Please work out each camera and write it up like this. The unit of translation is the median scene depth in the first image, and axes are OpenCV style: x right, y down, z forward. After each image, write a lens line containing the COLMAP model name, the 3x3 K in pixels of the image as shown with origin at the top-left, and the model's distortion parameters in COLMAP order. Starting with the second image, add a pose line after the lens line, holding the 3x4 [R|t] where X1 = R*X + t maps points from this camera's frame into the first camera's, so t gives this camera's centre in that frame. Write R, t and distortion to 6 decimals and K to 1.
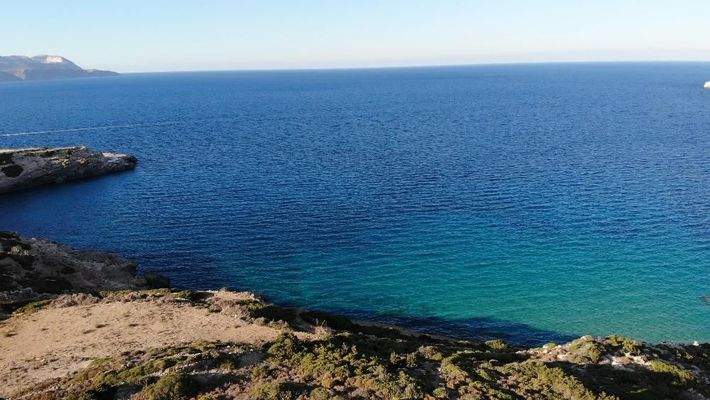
lens RADIAL K [[564.7, 0, 358.6], [0, 564.7, 189.5], [0, 0, 1]] dist [0.099289, -0.255277]
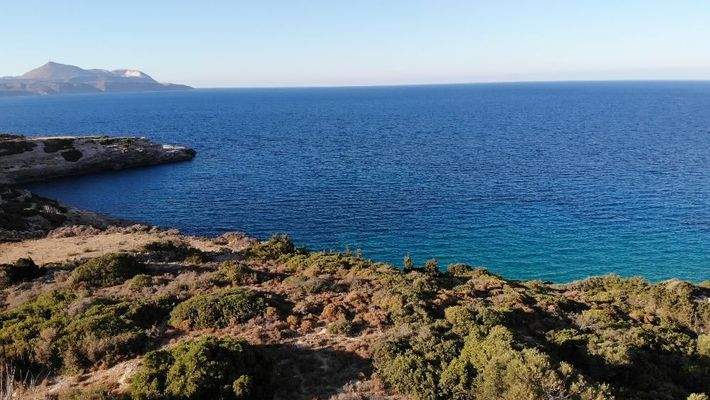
lens RADIAL K [[564.7, 0, 356.6], [0, 564.7, 183.6], [0, 0, 1]] dist [0.099289, -0.255277]
pose [[0.993140, 0.021706, -0.114898, 0.058146], [-0.026190, 0.998947, -0.037661, 0.167242], [0.113960, 0.040412, 0.992663, 0.178422]]
